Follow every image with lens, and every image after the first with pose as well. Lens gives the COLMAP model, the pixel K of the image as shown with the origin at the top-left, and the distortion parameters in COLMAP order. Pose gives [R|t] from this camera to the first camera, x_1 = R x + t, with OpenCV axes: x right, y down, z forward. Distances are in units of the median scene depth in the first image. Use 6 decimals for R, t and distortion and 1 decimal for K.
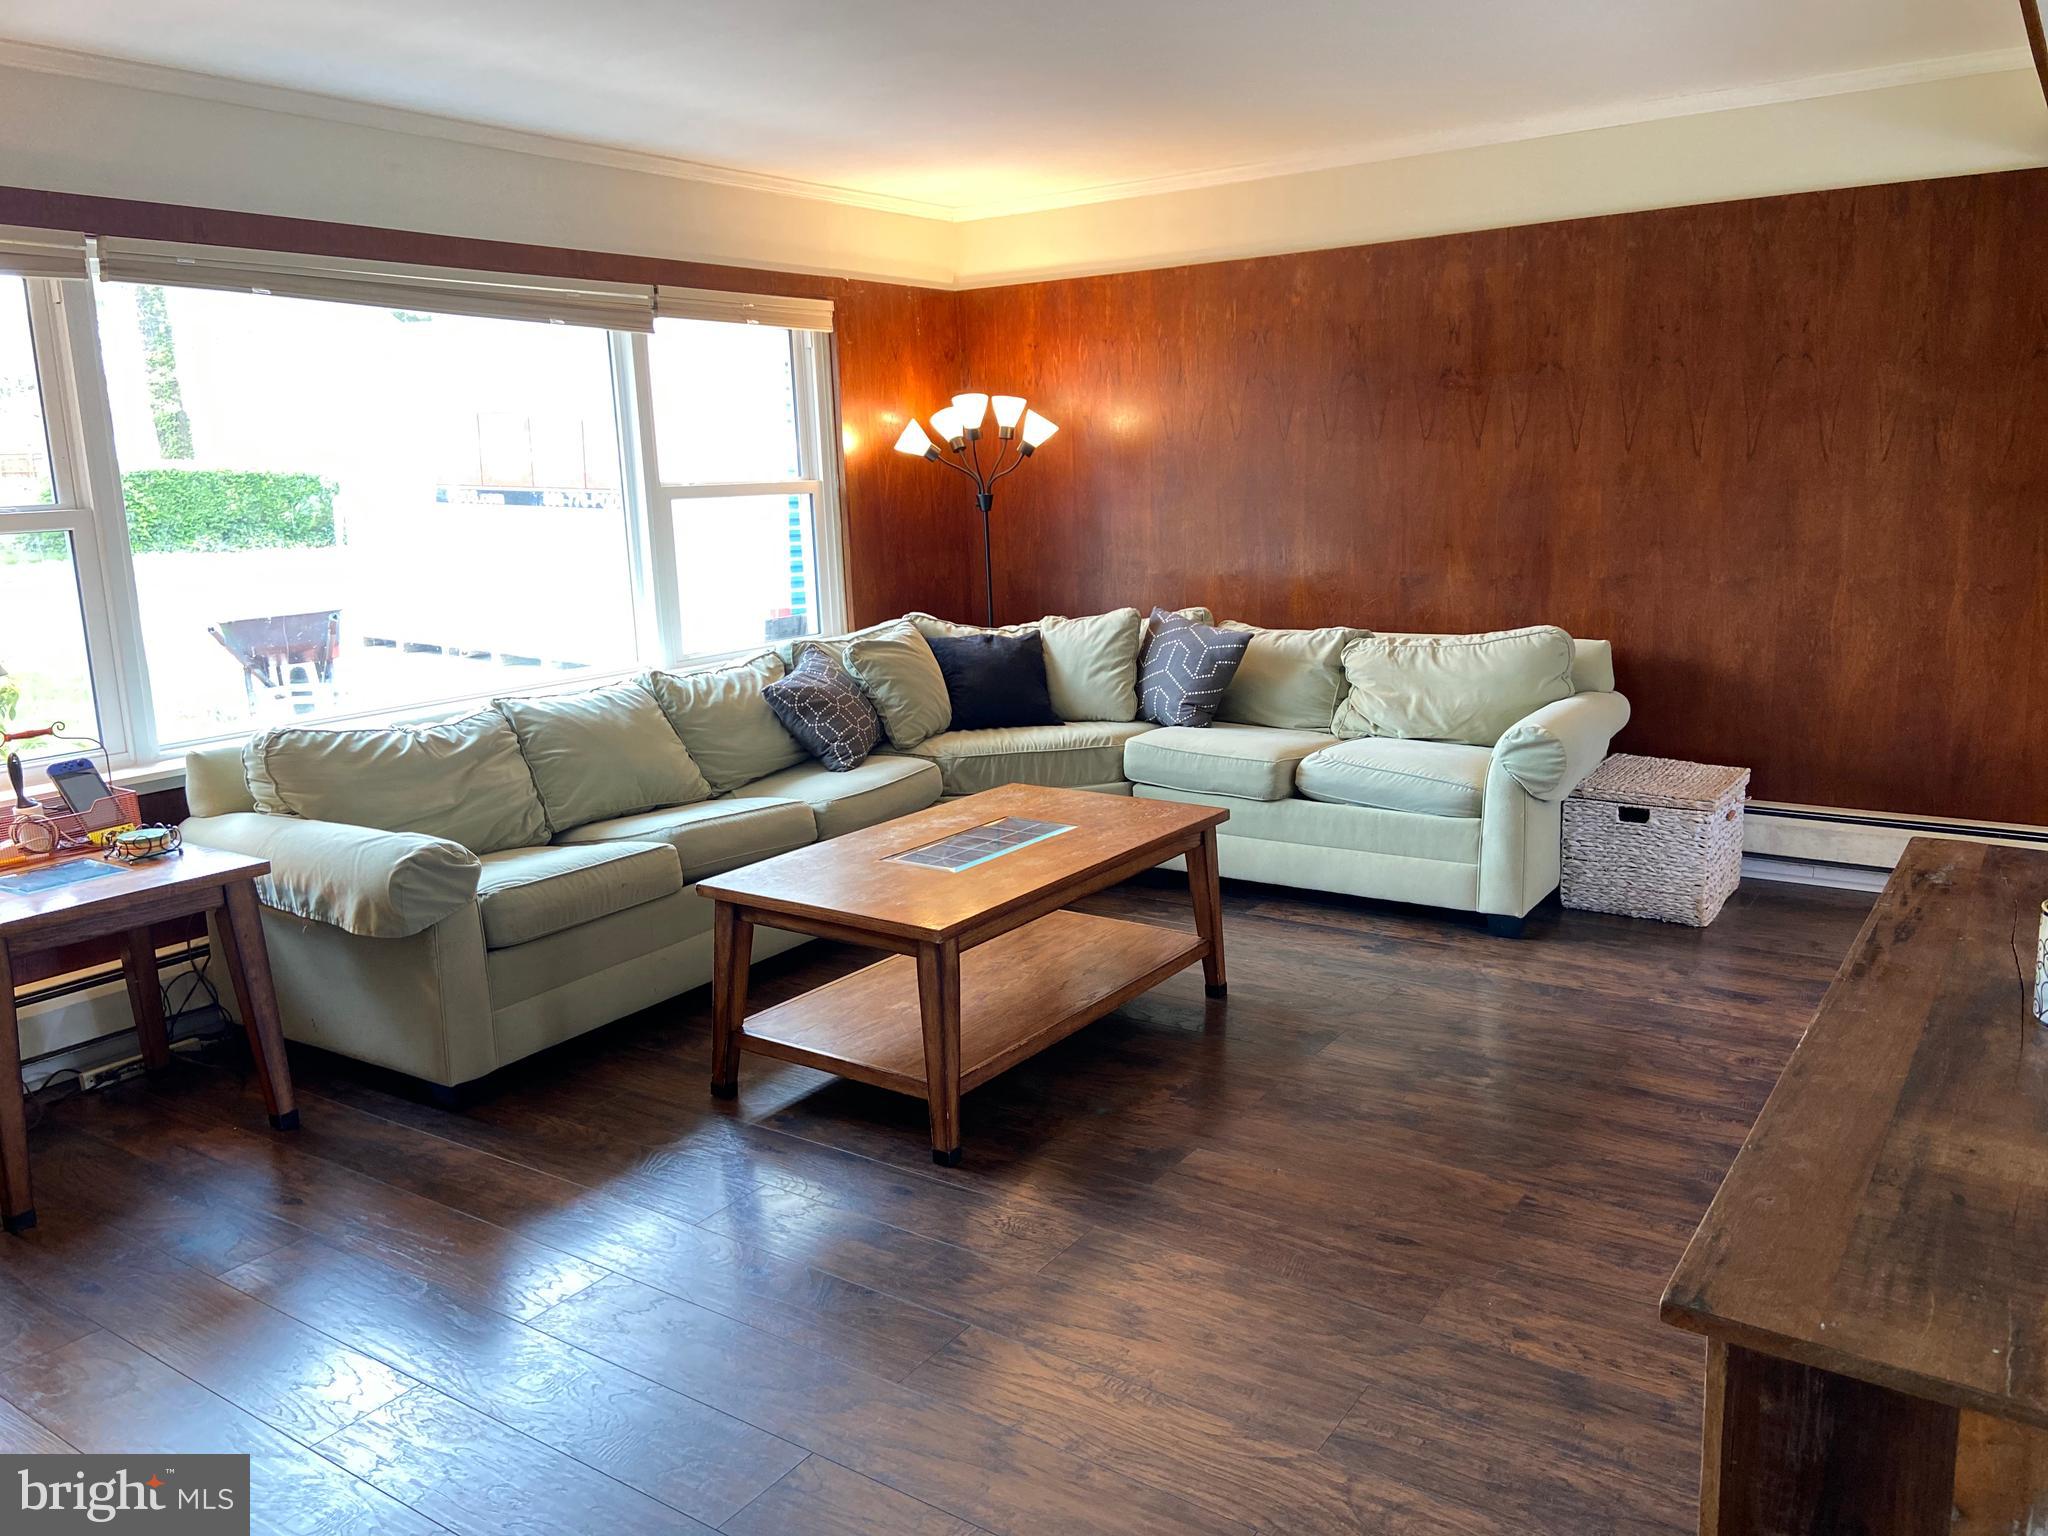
lens RADIAL K [[1556.3, 0, 1024.0], [0, 1556.3, 768.0], [0, 0, 1]] dist [0.112028, -0.147316]
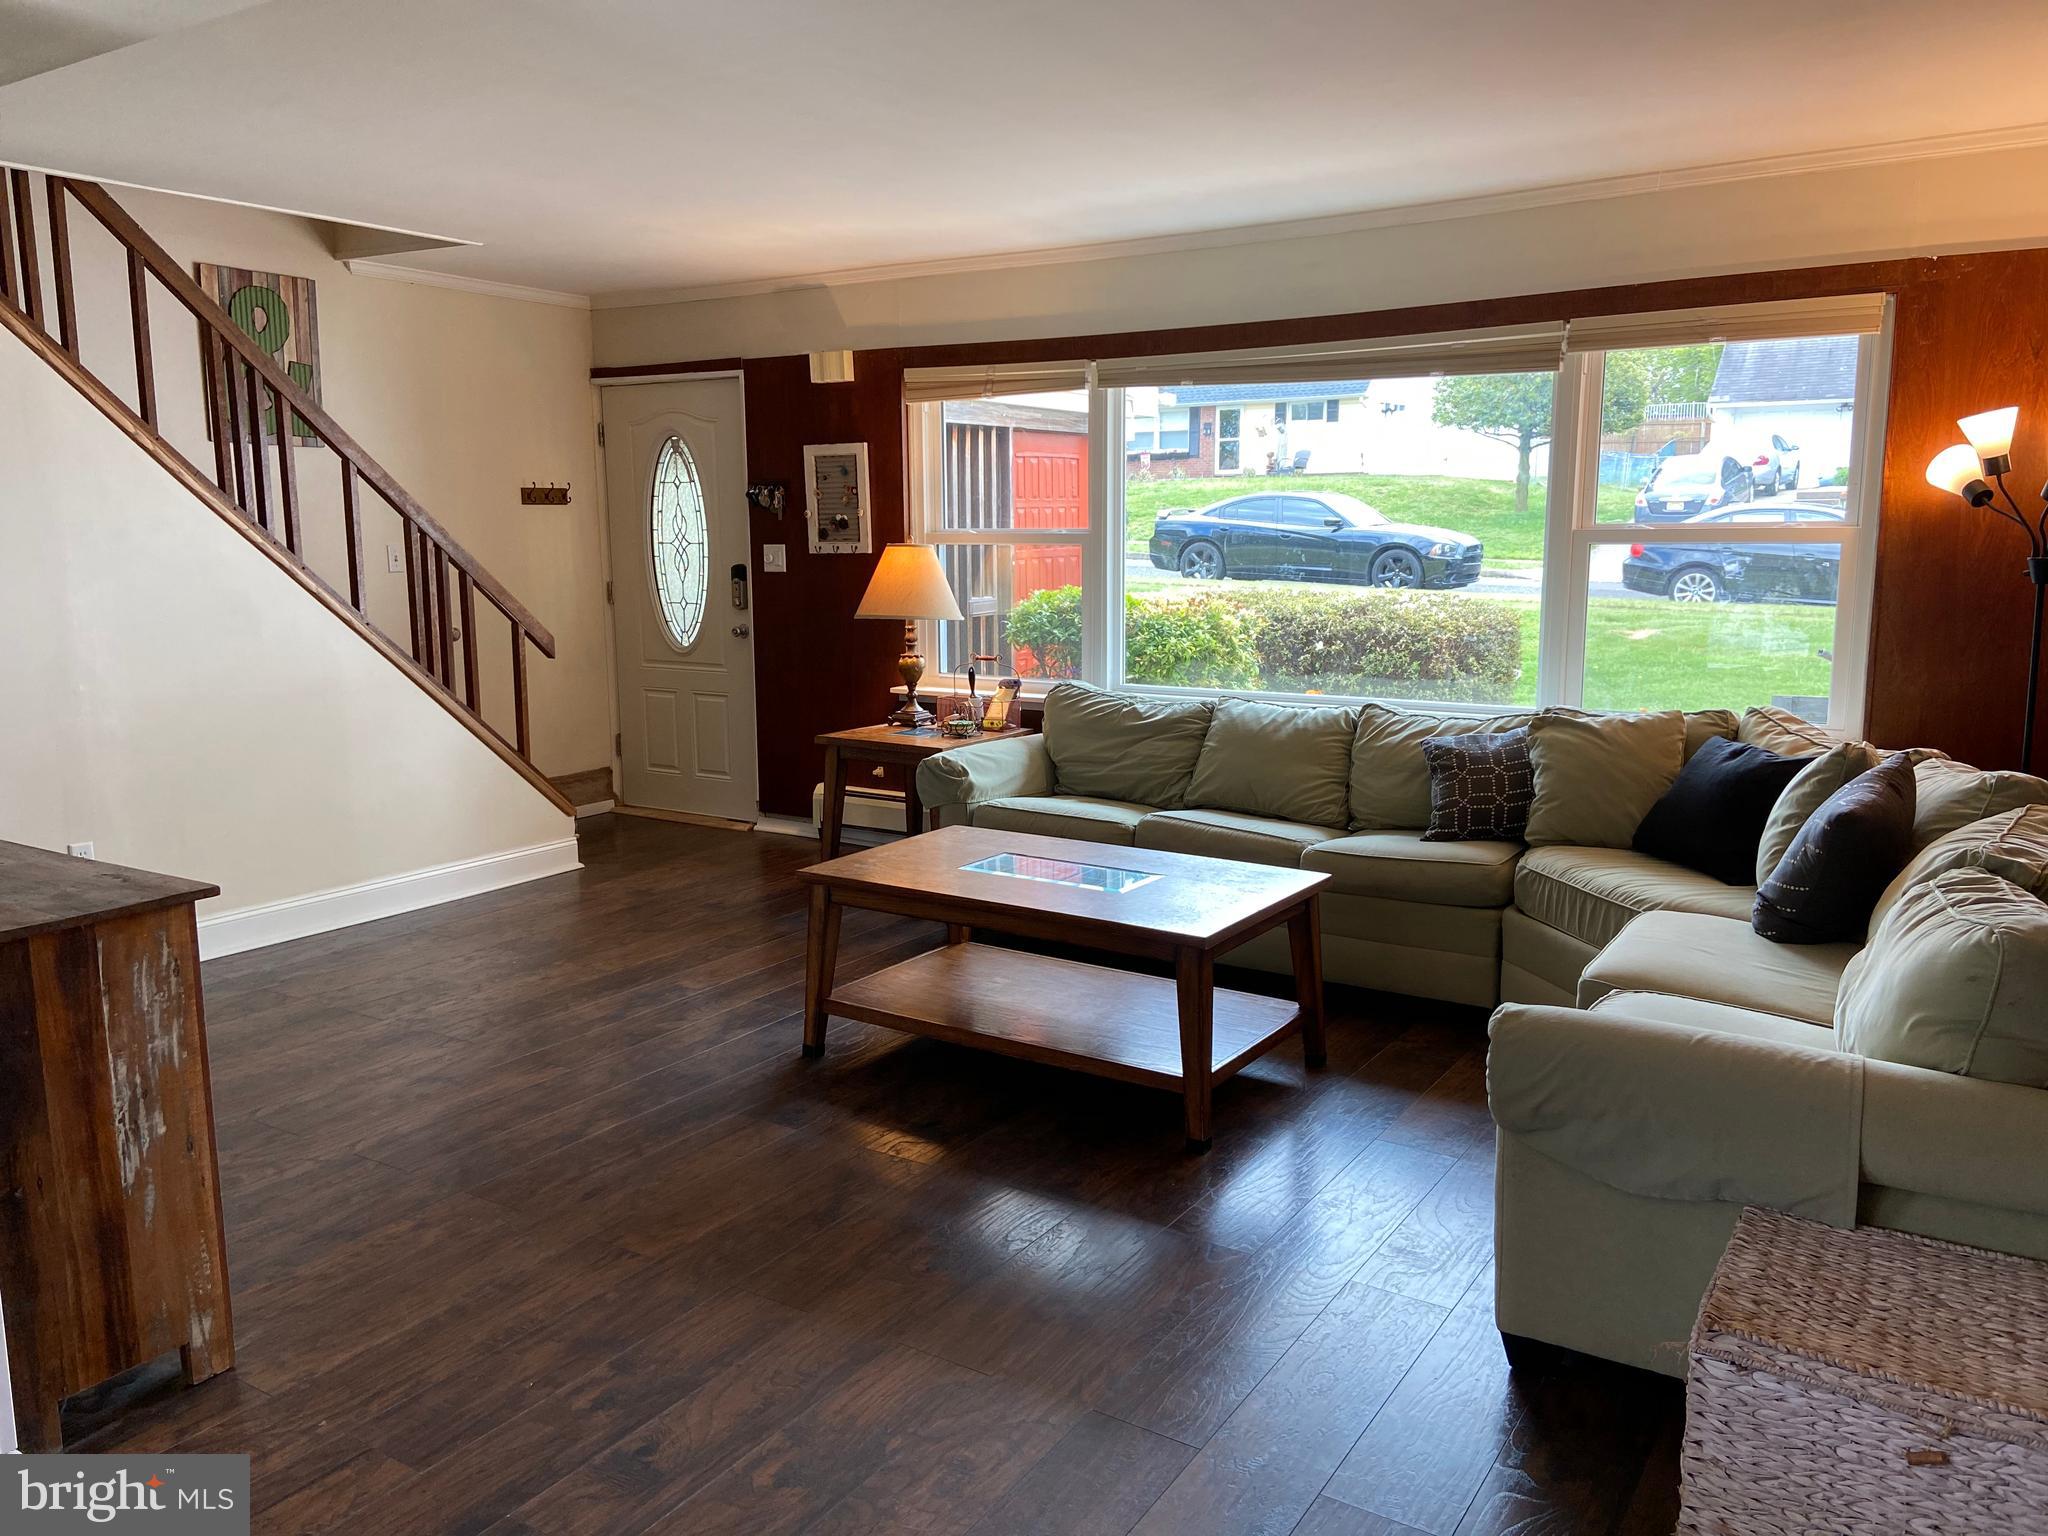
lens RADIAL K [[1556.3, 0, 1024.0], [0, 1556.3, 768.0], [0, 0, 1]] dist [0.112028, -0.147316]
pose [[0.021792, 0.192266, -0.981101, 0.969622], [-0.185029, 0.965157, 0.185032, -0.207256], [0.982491, 0.177500, 0.056608, 0.865194]]
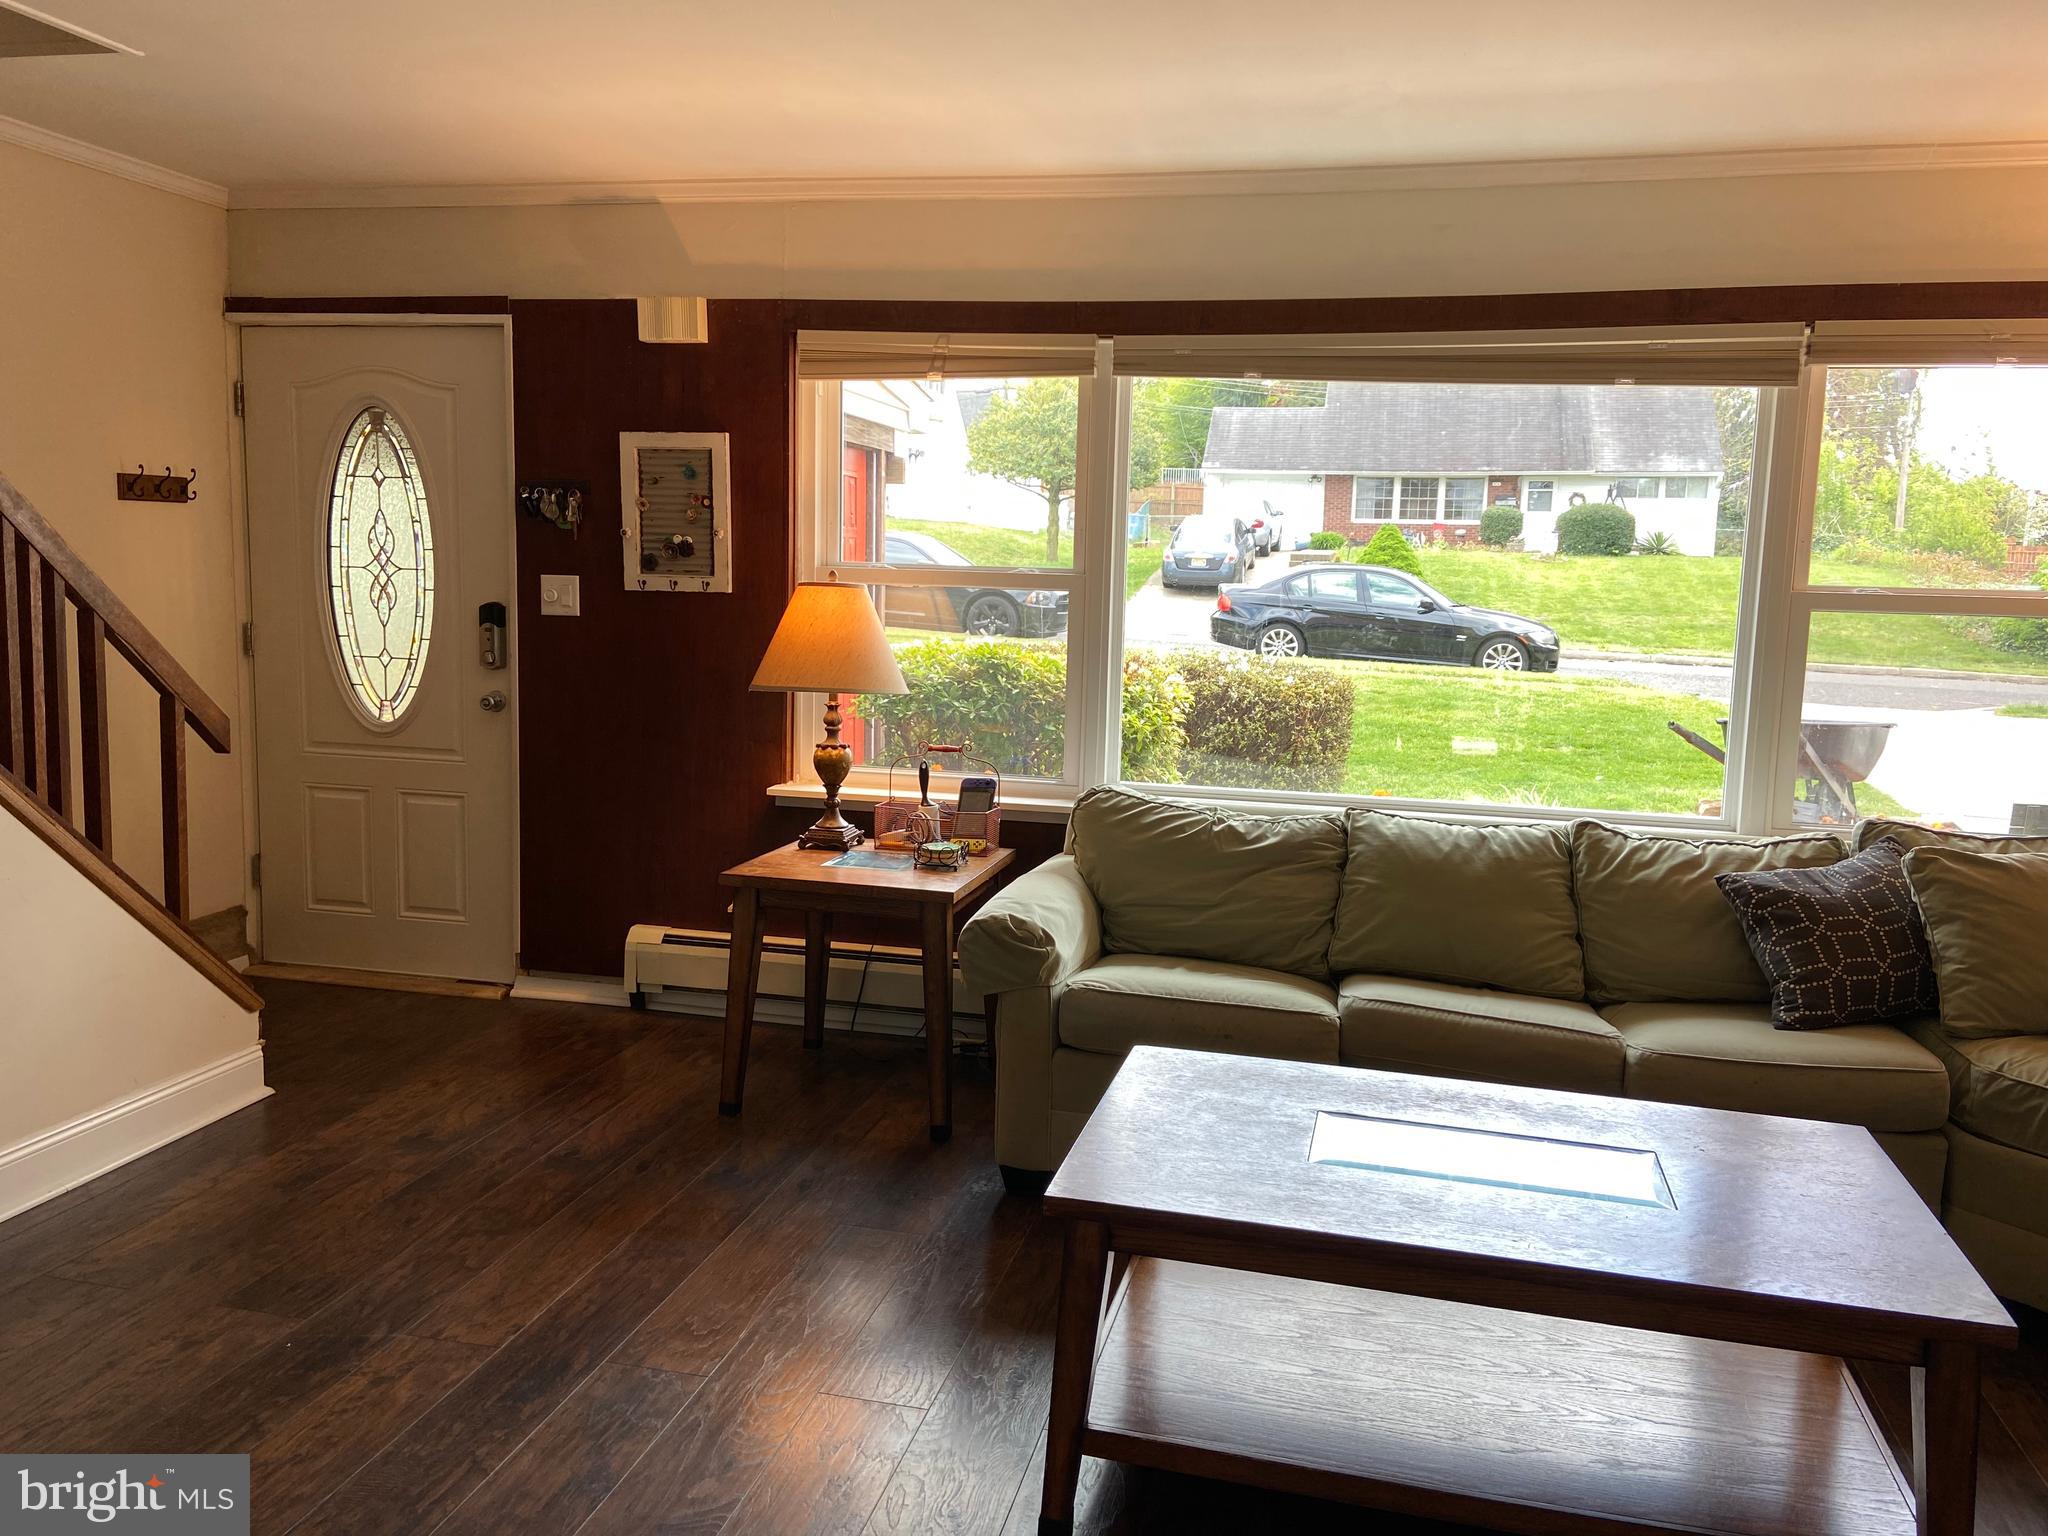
lens RADIAL K [[1555.4, 0, 1048.4], [0, 1555.4, 751.2], [0, 0, 1]] dist [0.094981, -0.103439]
pose [[0.363402, 0.155550, -0.918555, 0.449632], [-0.217131, 0.972952, 0.078859, -0.118589], [0.905976, 0.170789, 0.387348, 0.546819]]
